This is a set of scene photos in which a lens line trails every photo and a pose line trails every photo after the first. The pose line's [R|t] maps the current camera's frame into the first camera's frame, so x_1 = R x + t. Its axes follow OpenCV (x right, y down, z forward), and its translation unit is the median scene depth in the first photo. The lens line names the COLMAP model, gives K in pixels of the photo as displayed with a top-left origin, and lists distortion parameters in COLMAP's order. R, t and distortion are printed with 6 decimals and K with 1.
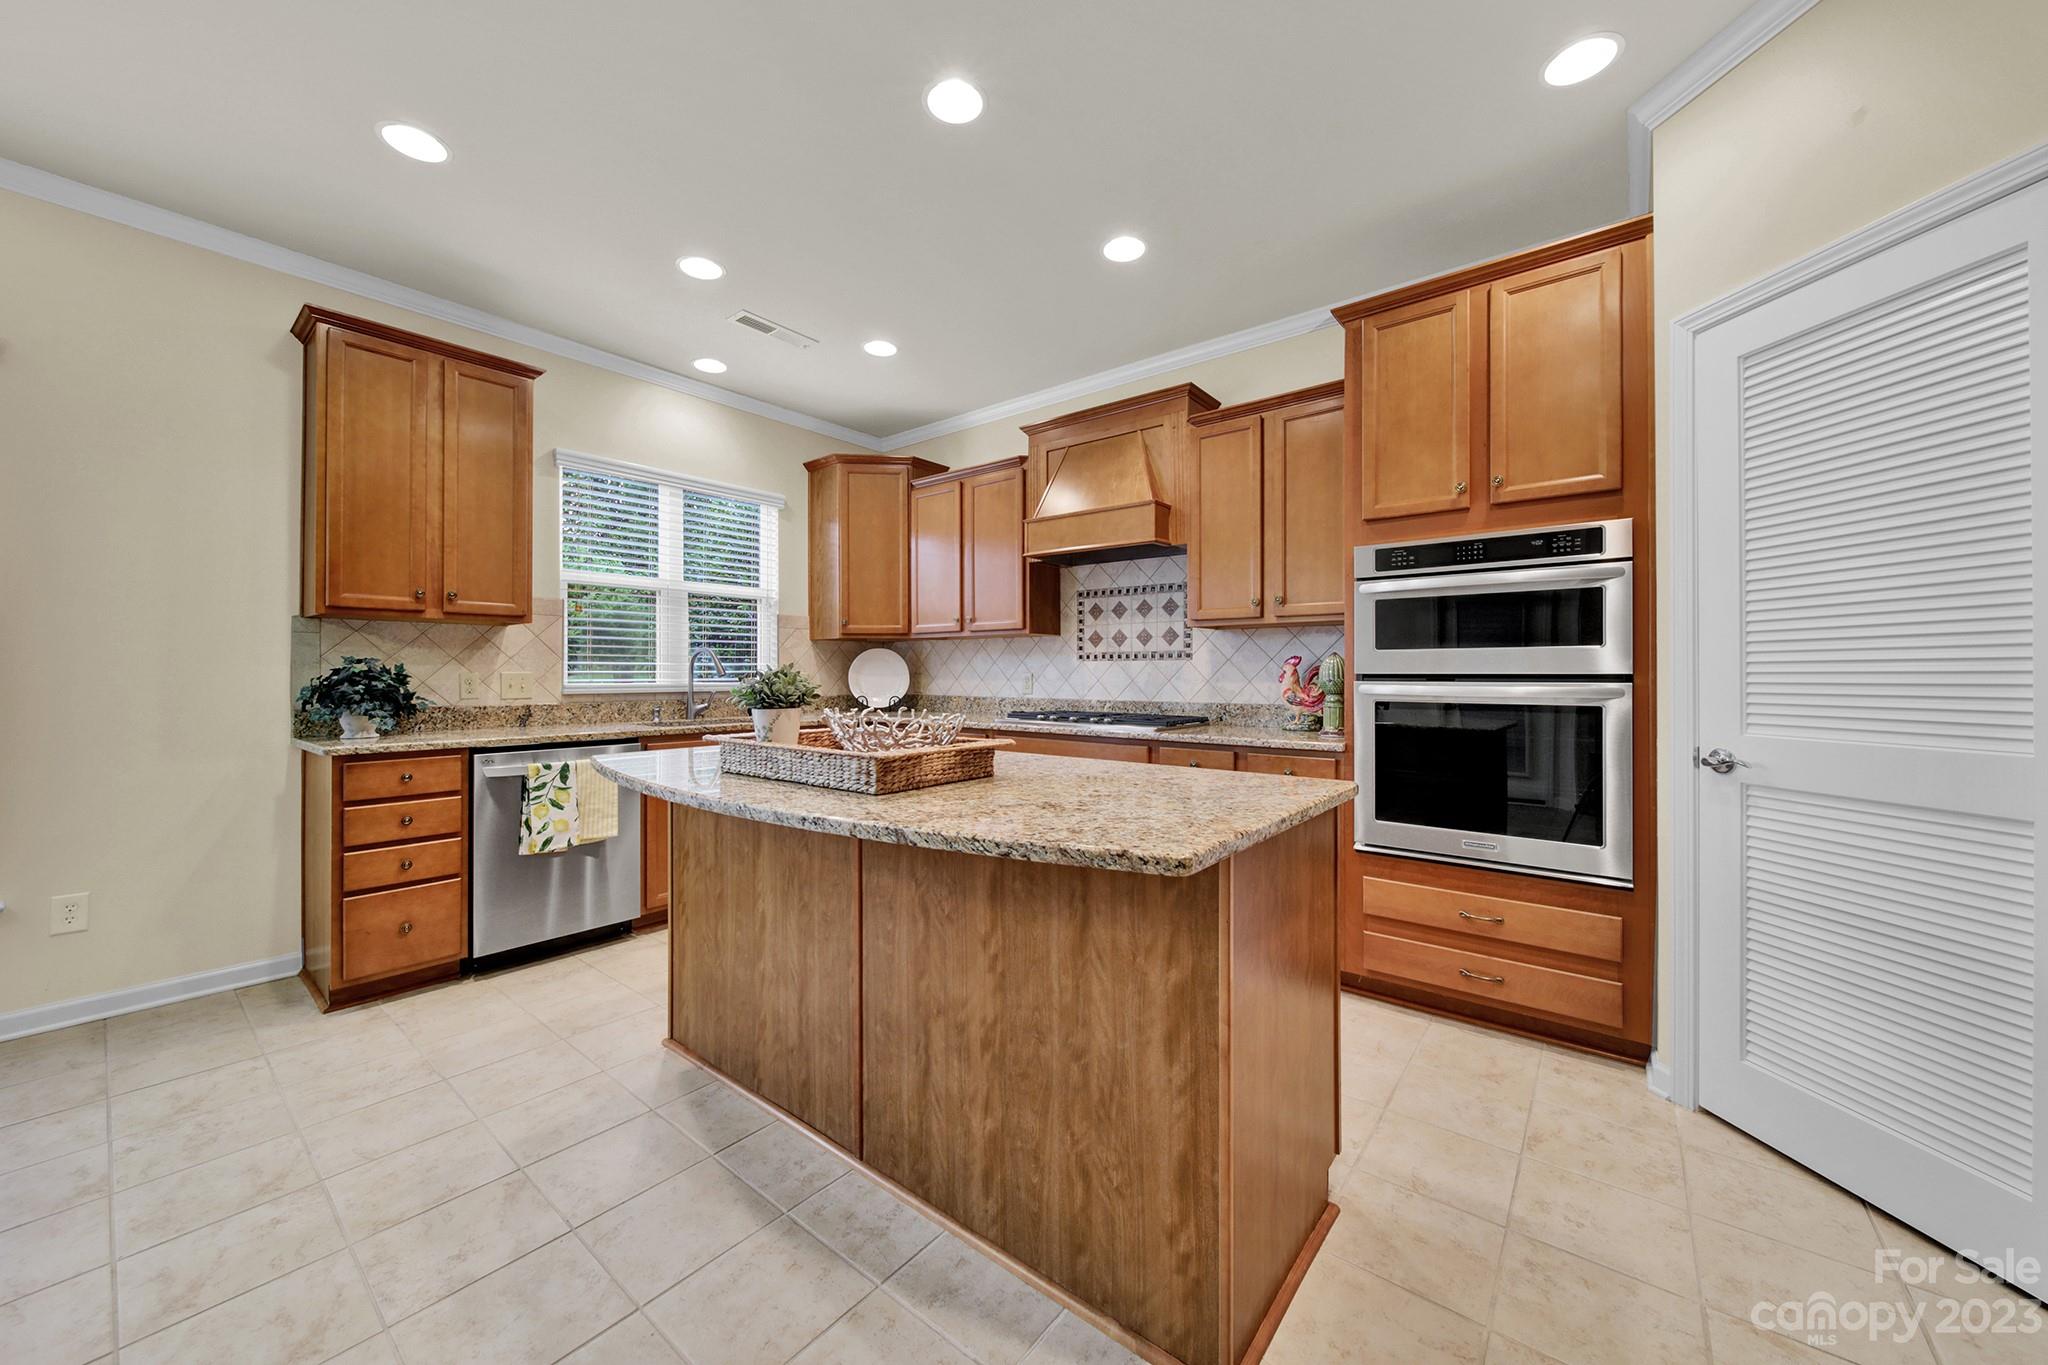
lens RADIAL K [[738.9, 0, 1025.3], [0, 738.9, 673.6], [0, 0, 1]] dist [-0.000520, -0.000393]
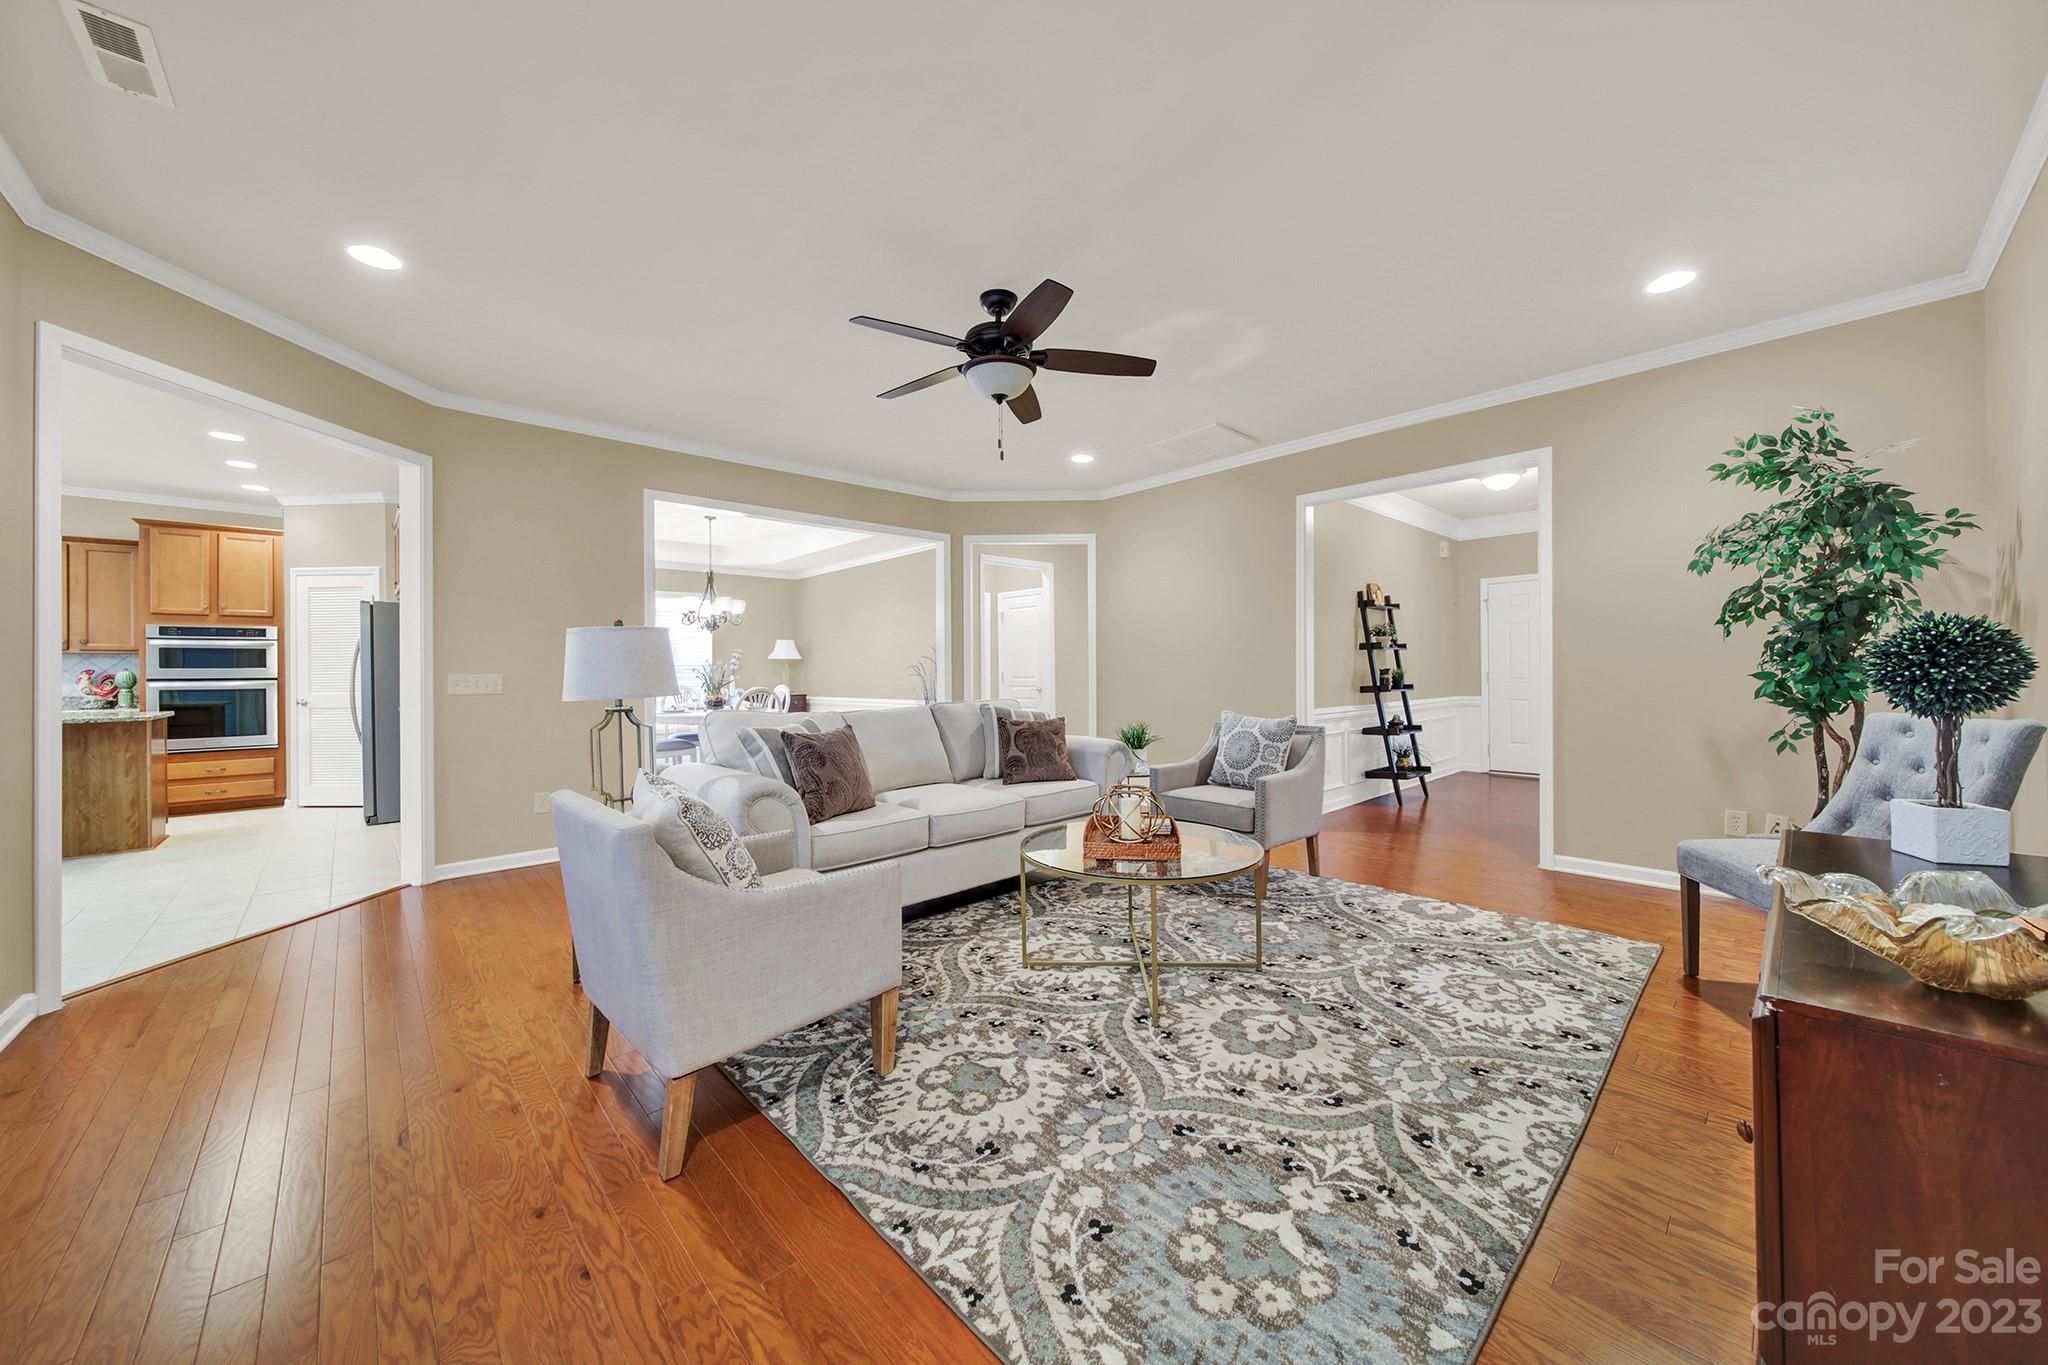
lens RADIAL K [[738.9, 0, 1025.3], [0, 738.9, 673.6], [0, 0, 1]] dist [-0.000520, -0.000393]
pose [[0.159238, -0.002339, 0.987238, -1.271416], [0.007067, 0.999974, 0.001229, 0.000855], [-0.987215, 0.006781, 0.159250, -1.898328]]
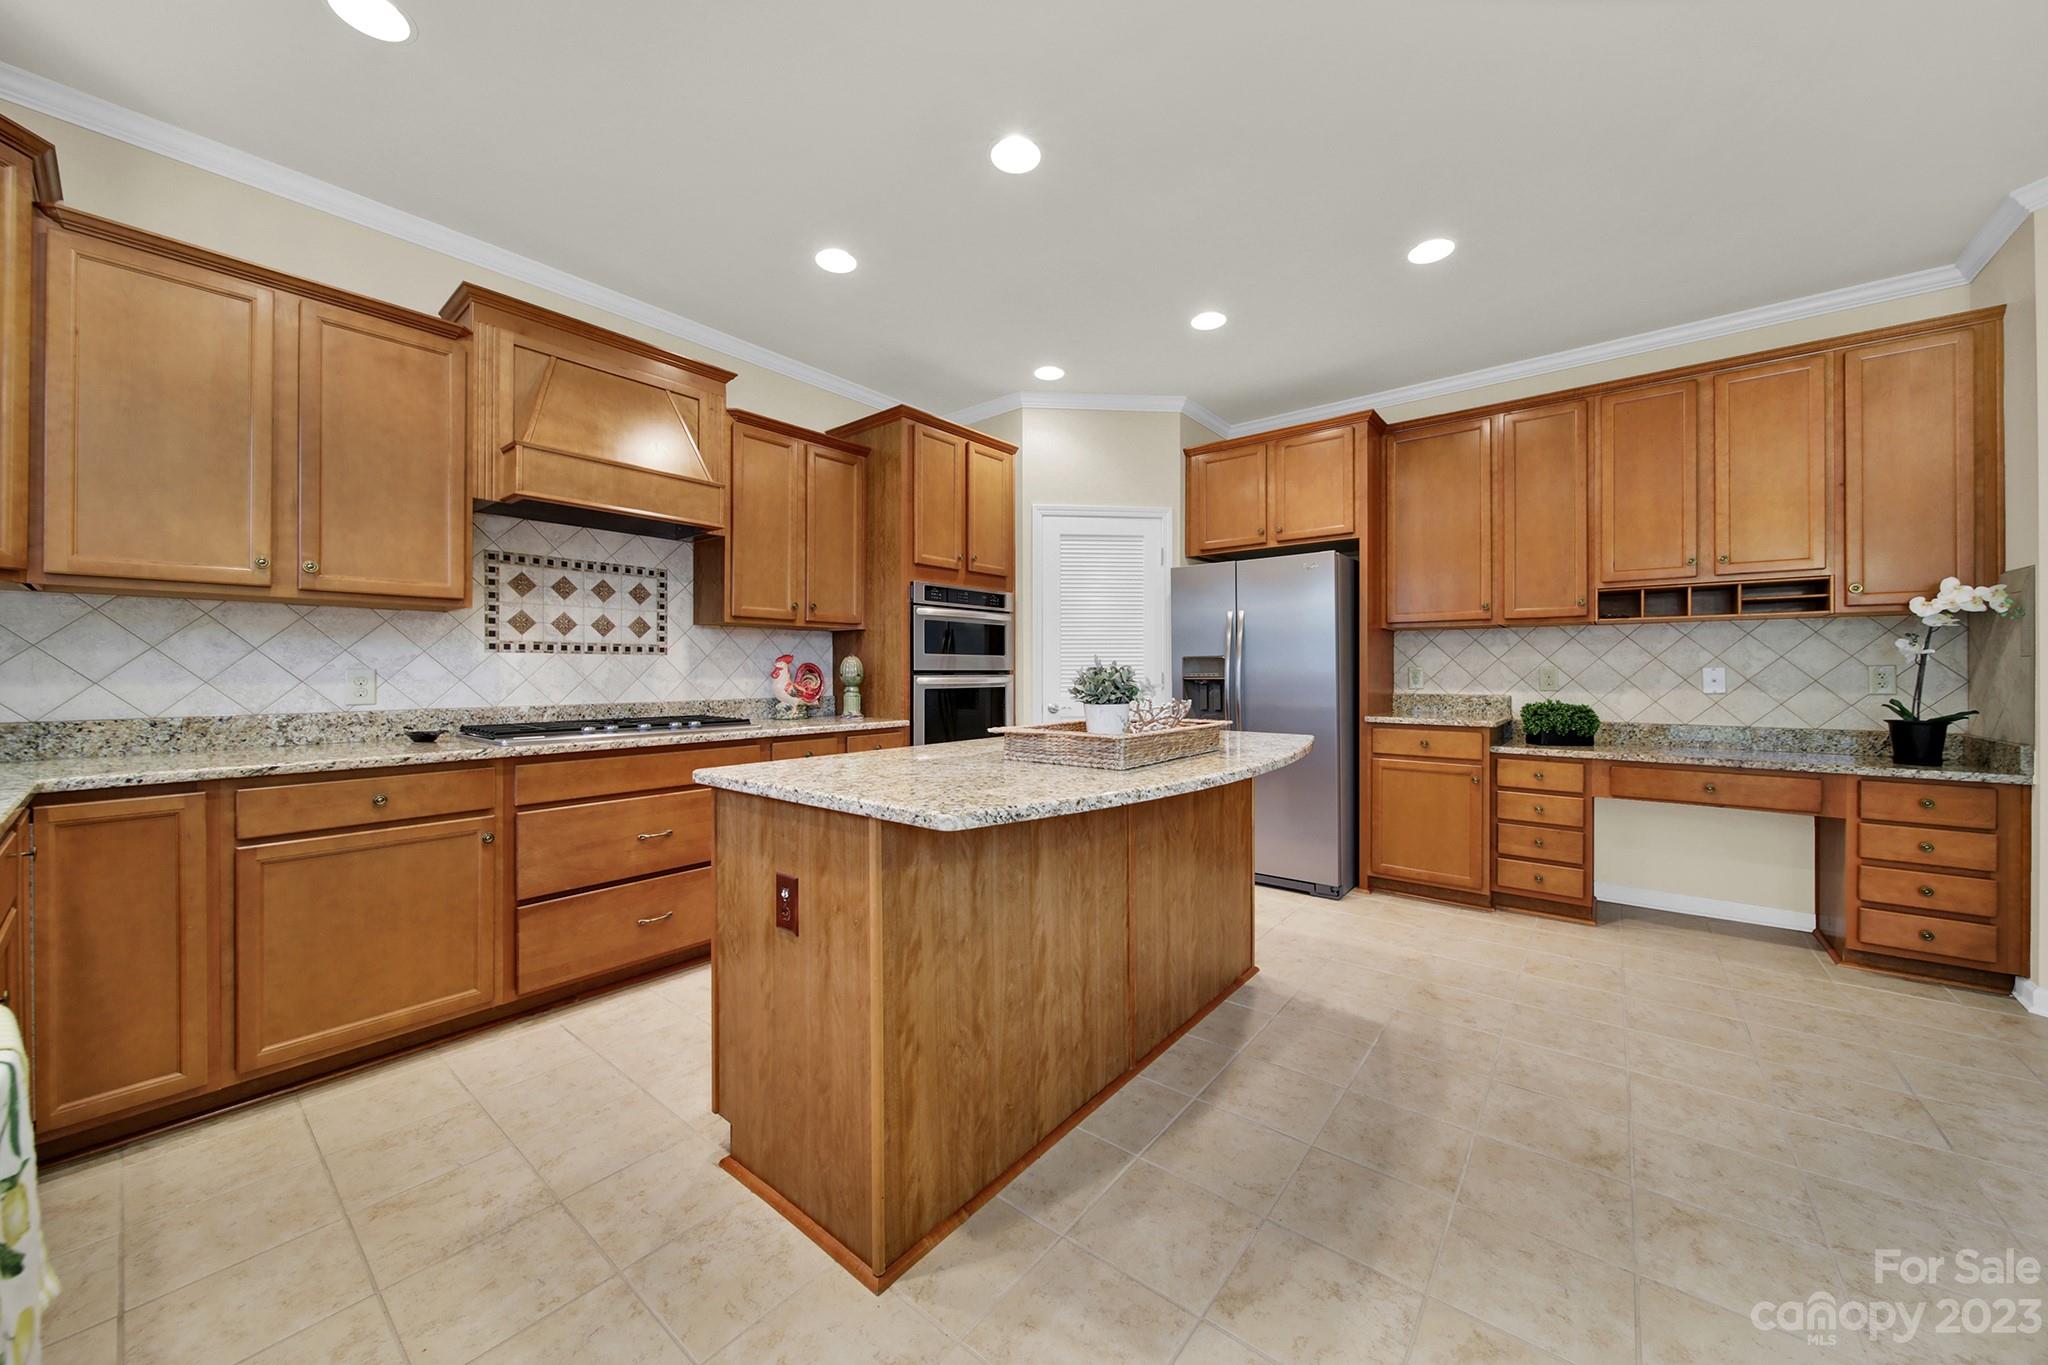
lens RADIAL K [[723.2, 0, 1026.2], [0, 723.2, 673.9], [0, 0, 1]] dist [-0.001651, -0.000213]
pose [[0.009808, -0.004276, 0.999943, -0.852844], [0.001342, 0.999990, 0.004263, 0.001877], [-0.999951, 0.001300, 0.009814, 0.700555]]
